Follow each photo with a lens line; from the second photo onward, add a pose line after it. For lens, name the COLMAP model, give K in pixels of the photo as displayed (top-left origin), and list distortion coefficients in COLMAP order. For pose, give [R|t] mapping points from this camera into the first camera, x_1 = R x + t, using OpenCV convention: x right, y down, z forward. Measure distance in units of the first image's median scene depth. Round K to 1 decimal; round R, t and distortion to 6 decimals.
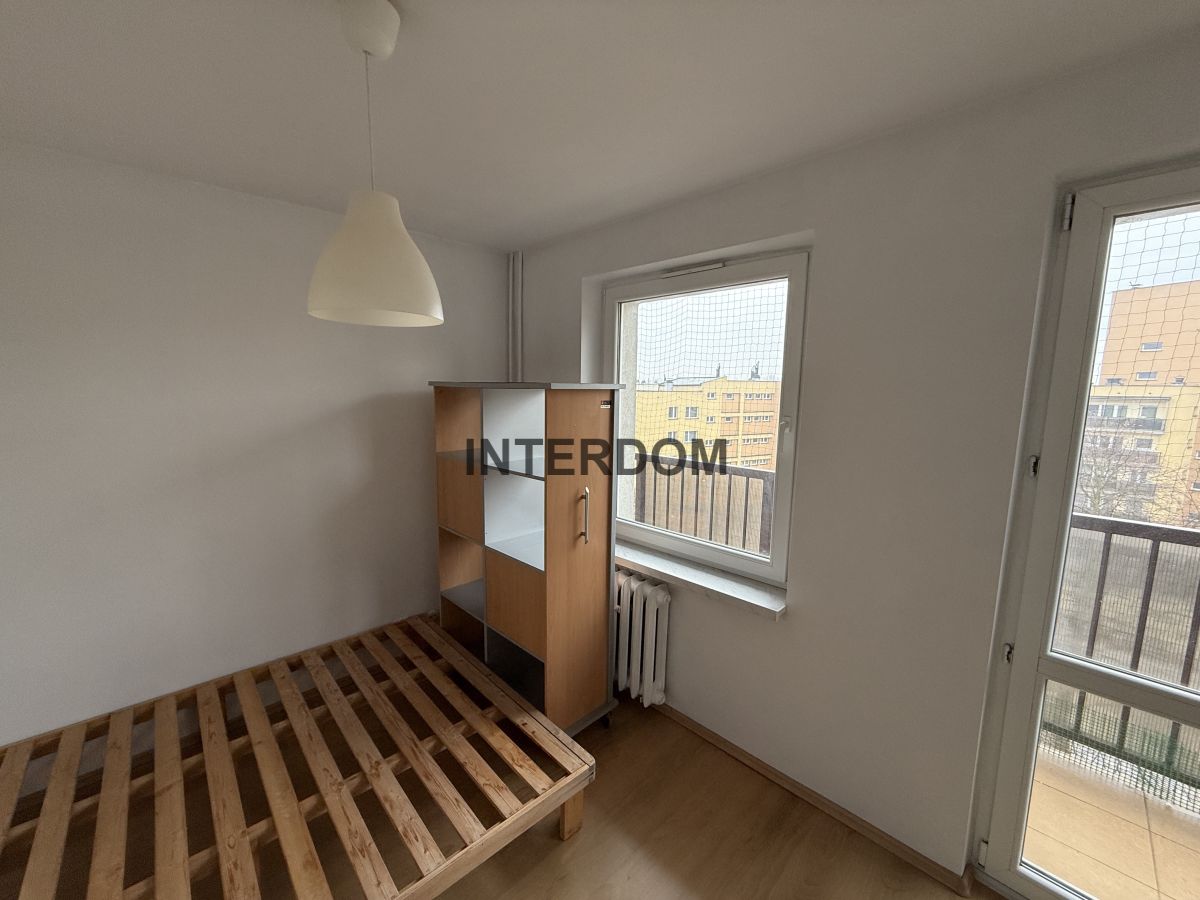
lens RADIAL K [[471.3, 0, 600.0], [0, 471.3, 450.0], [0, 0, 1]] dist [0.002480, 0.000110]
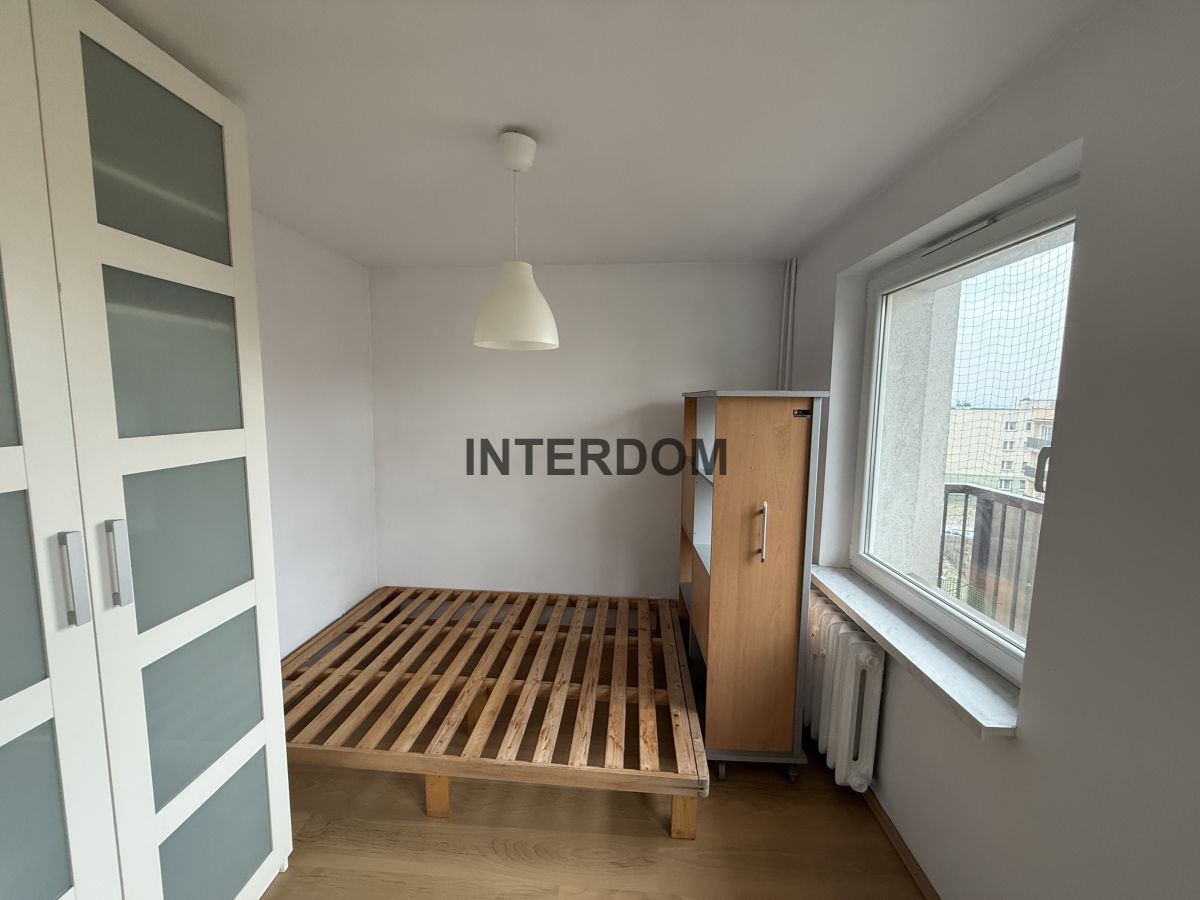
lens RADIAL K [[478.9, 0, 600.0], [0, 478.9, 450.0], [0, 0, 1]] dist [0.000521, 0.000093]
pose [[0.676367, 0.071704, -0.733067, 0.441074], [-0.096833, 0.995268, 0.008007, 0.001190], [0.730172, 0.065570, 0.680110, 0.107464]]
